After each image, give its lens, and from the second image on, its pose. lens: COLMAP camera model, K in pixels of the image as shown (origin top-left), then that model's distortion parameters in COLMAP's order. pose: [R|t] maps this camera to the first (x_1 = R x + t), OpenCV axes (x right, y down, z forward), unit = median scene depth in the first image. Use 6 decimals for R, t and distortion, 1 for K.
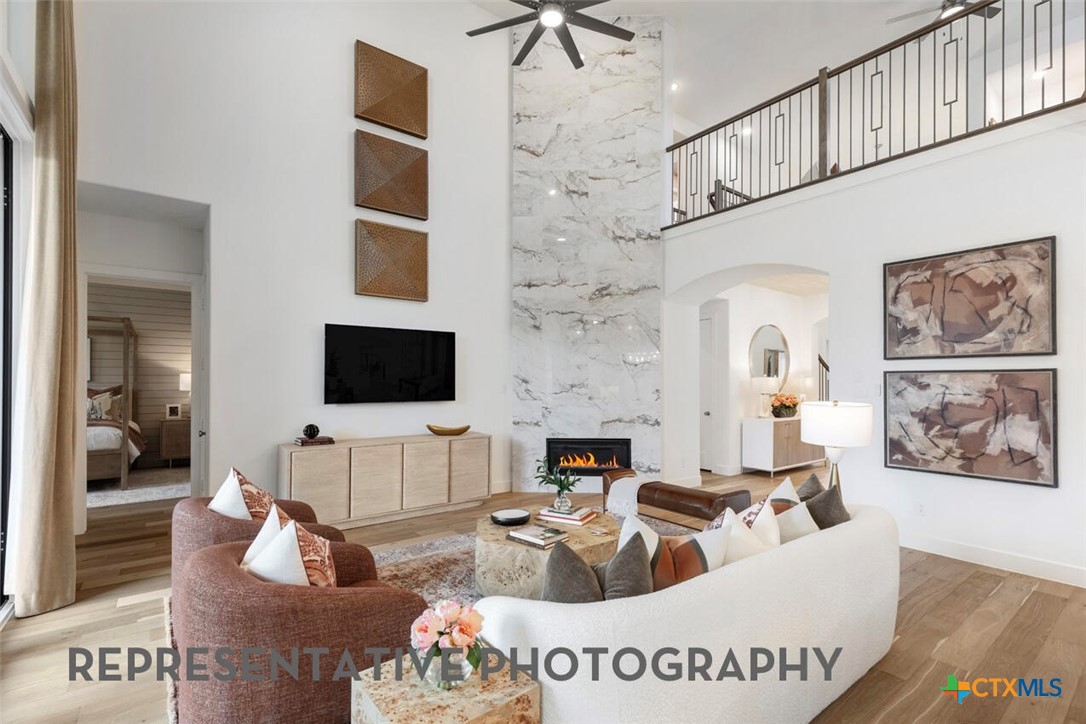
lens RADIAL K [[483.3, 0, 545.4], [0, 483.3, 361.0], [0, 0, 1]] dist [0.005806, 0.000030]
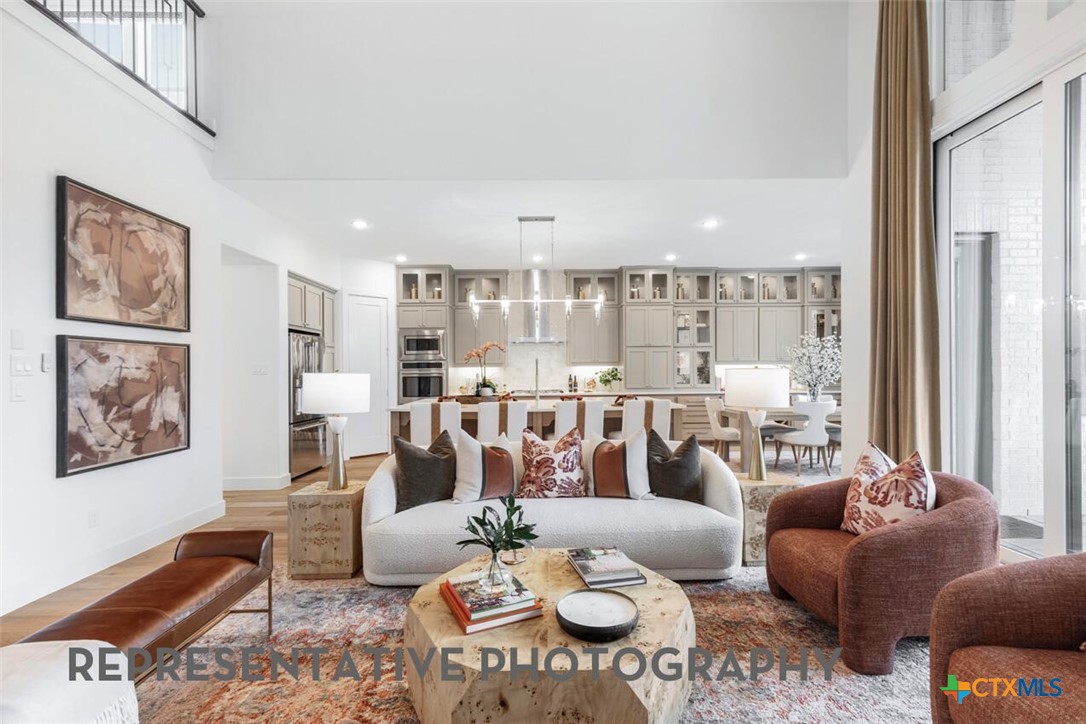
lens RADIAL K [[484.9, 0, 552.1], [0, 484.9, 365.8], [0, 0, 1]] dist [0.006670, -0.000366]
pose [[-0.801473, 0.009474, 0.597955, -0.256227], [-0.022658, 0.998676, -0.046193, 0.081380], [-0.597601, -0.050571, -0.800197, 1.157304]]
